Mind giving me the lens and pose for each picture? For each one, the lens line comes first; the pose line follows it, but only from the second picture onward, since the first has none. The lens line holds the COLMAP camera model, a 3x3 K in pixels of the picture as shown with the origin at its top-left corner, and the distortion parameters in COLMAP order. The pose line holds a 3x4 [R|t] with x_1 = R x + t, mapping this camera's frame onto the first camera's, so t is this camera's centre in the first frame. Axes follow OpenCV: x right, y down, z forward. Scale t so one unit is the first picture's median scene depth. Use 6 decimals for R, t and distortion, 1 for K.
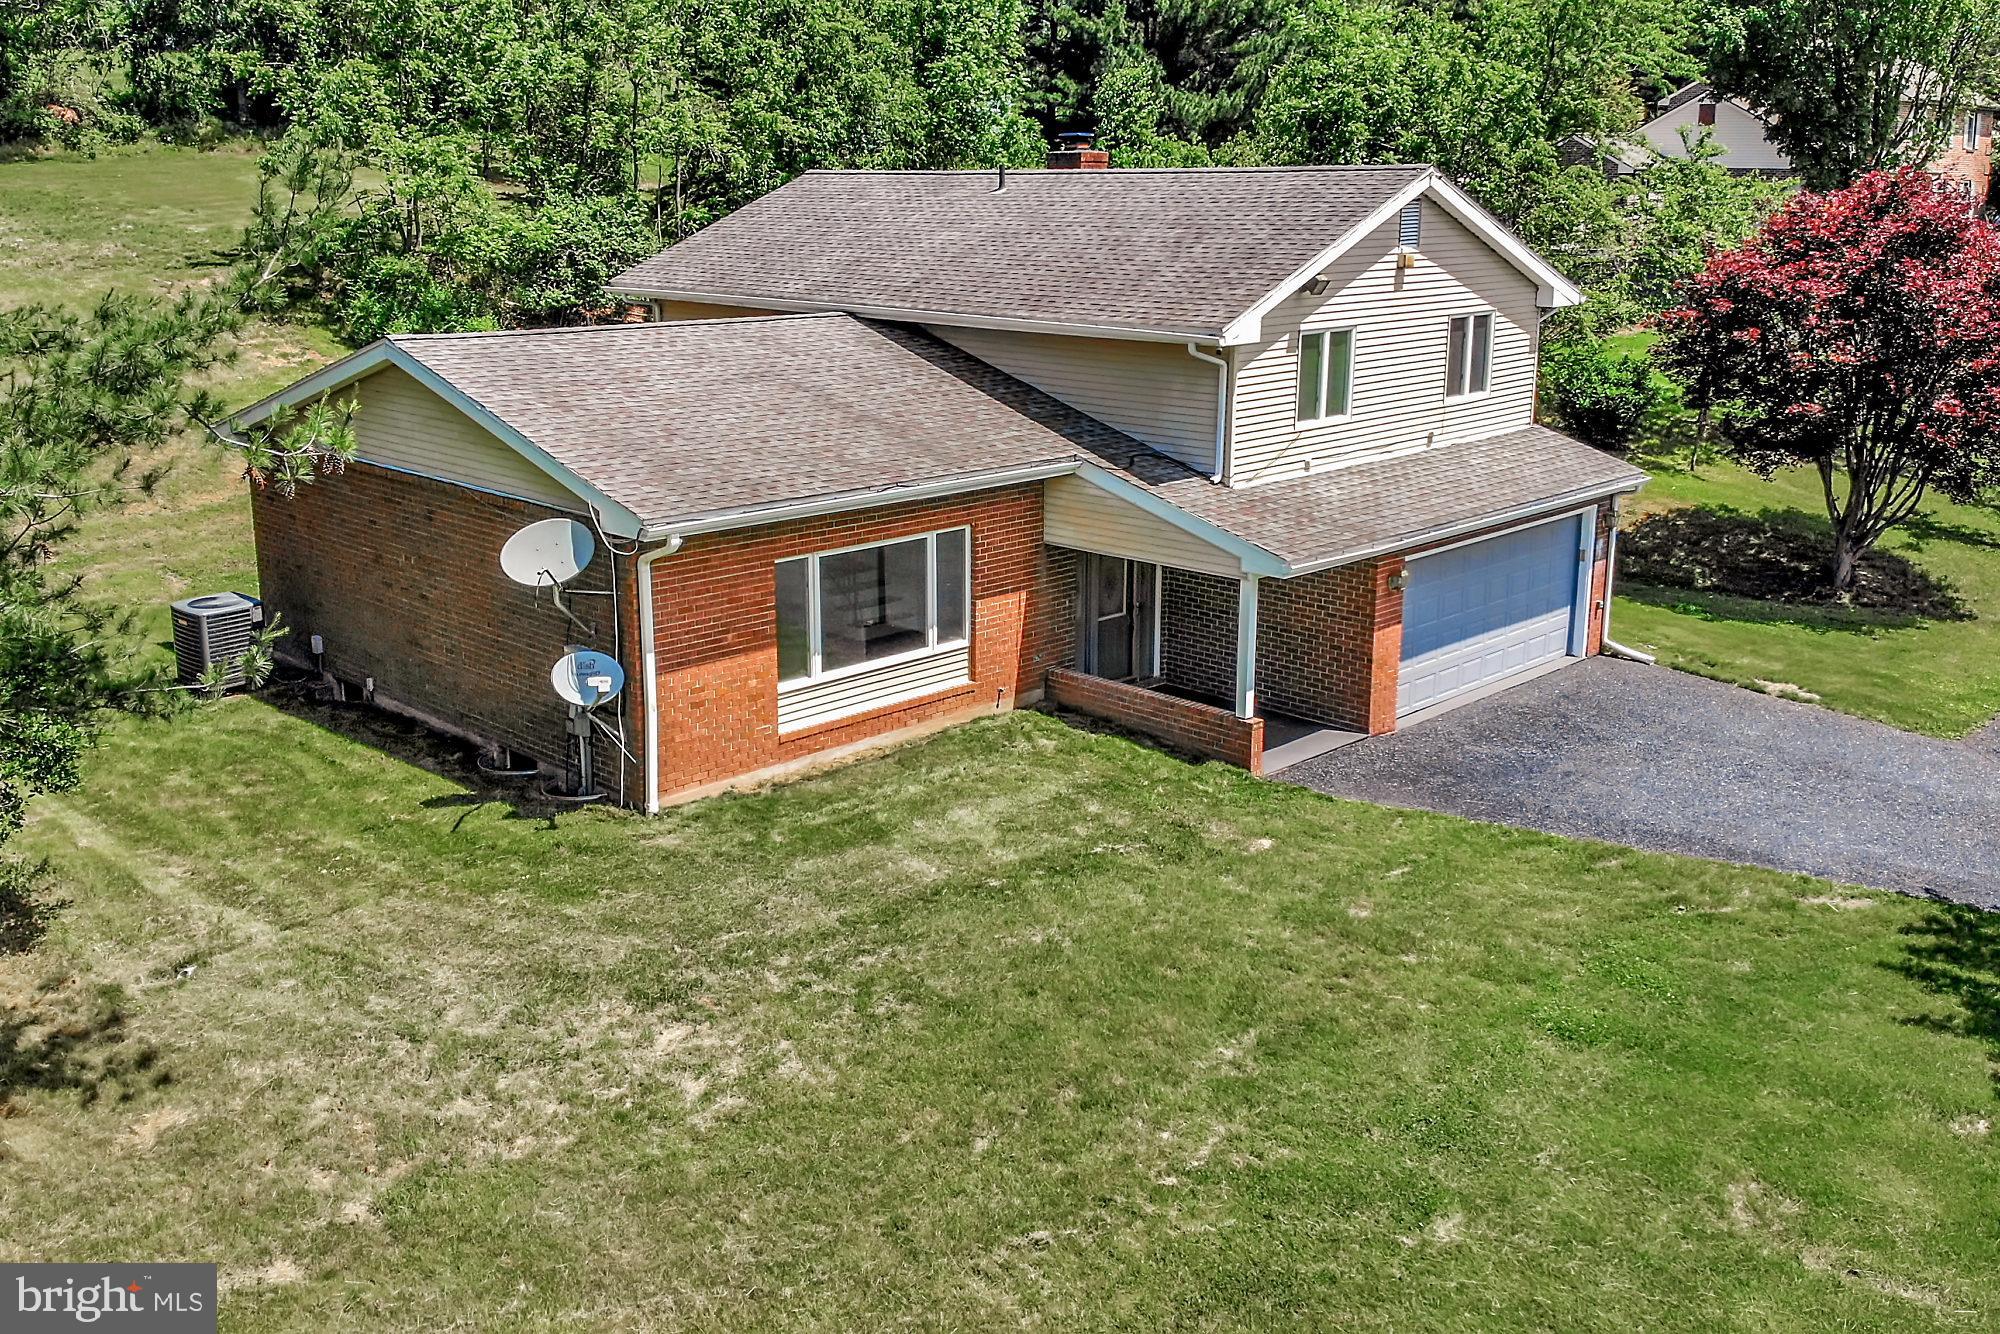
lens RADIAL K [[1765.6, 0, 999.6], [0, 1765.6, 588.6], [0, 0, 1]] dist [0.167439, -0.485188]
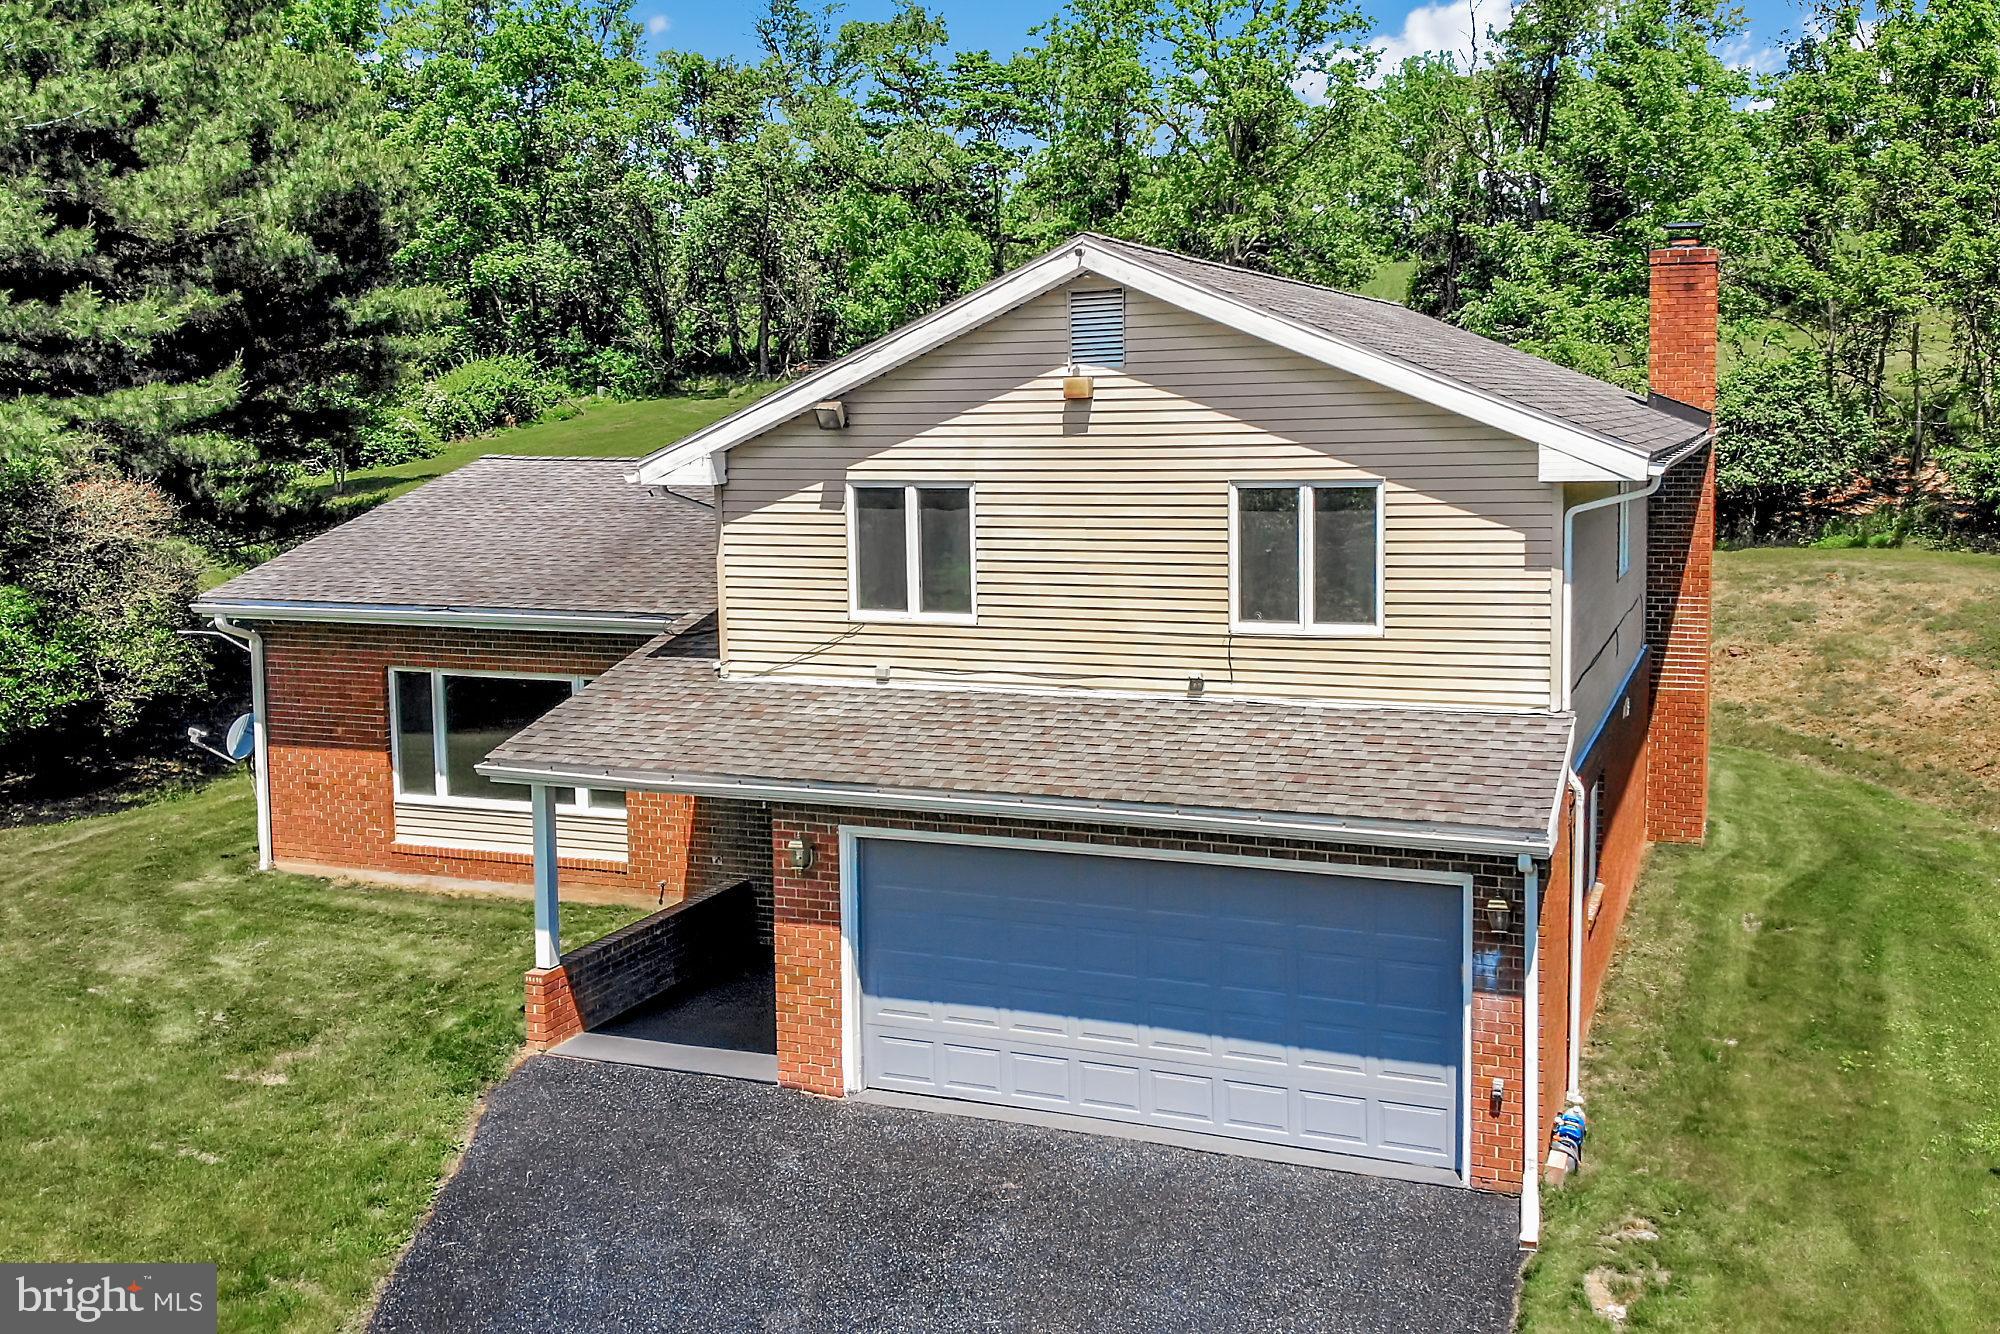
lens RADIAL K [[1848.4, 0, 1051.3], [0, 1848.4, 581.3], [0, 0, 1]] dist [0.245416, -0.586362]
pose [[0.394976, 0.083472, -0.914892, 0.931899], [-0.191254, 0.981516, 0.006982, -0.133456], [0.898563, 0.172219, 0.403639, 0.826556]]
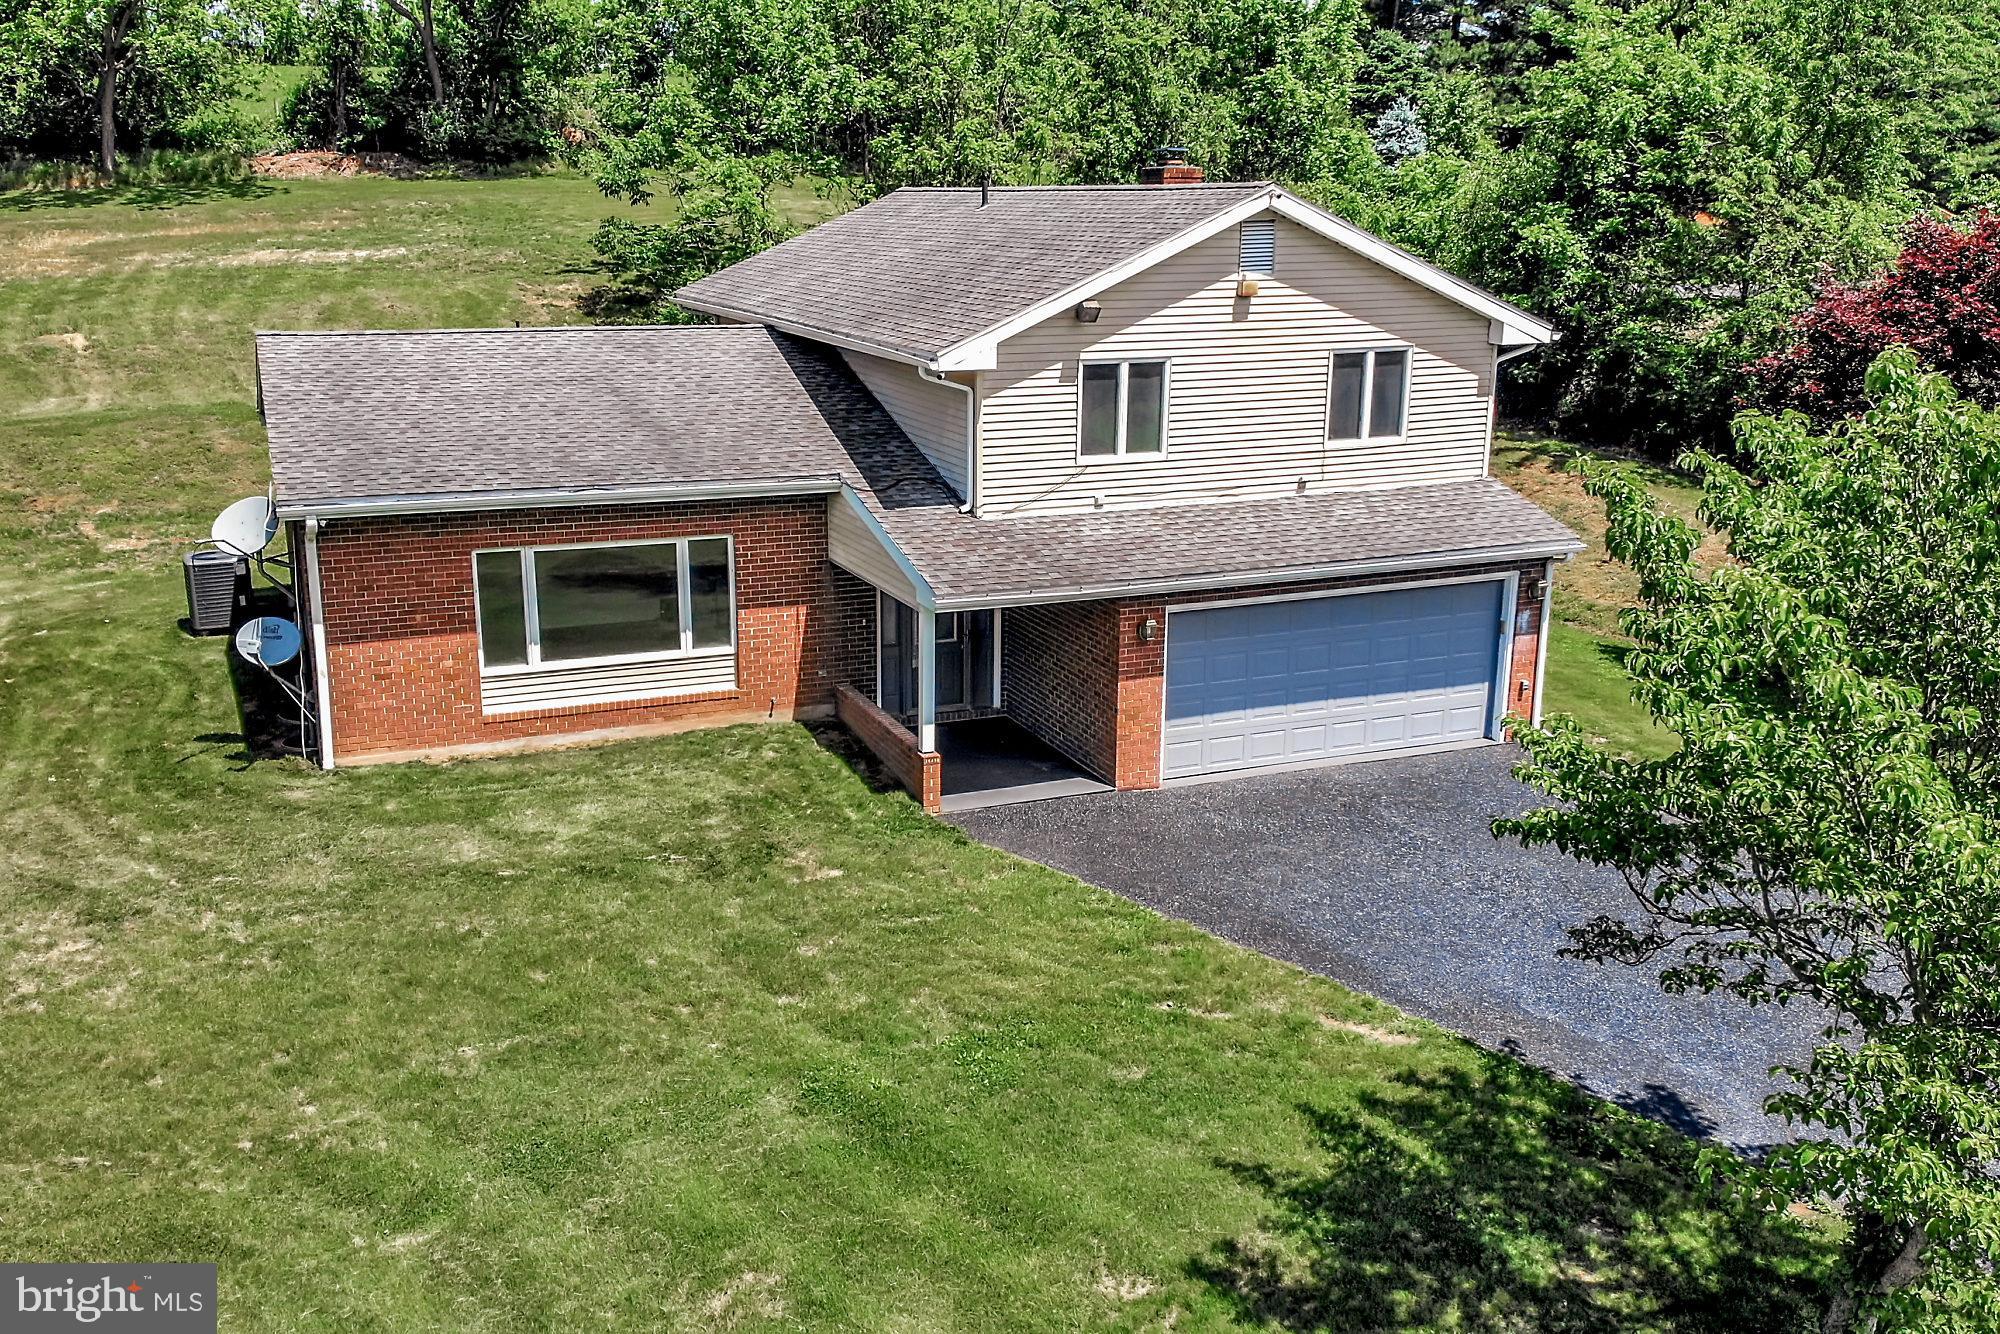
lens RADIAL K [[1773.8, 0, 1043.0], [0, 1773.8, 666.9], [0, 0, 1]] dist [0.192040, -0.498531]
pose [[0.929025, 0.102834, -0.355439, 0.536567], [-0.090088, 0.994561, 0.052276, -0.031048], [0.358882, -0.016545, 0.933236, 0.103891]]
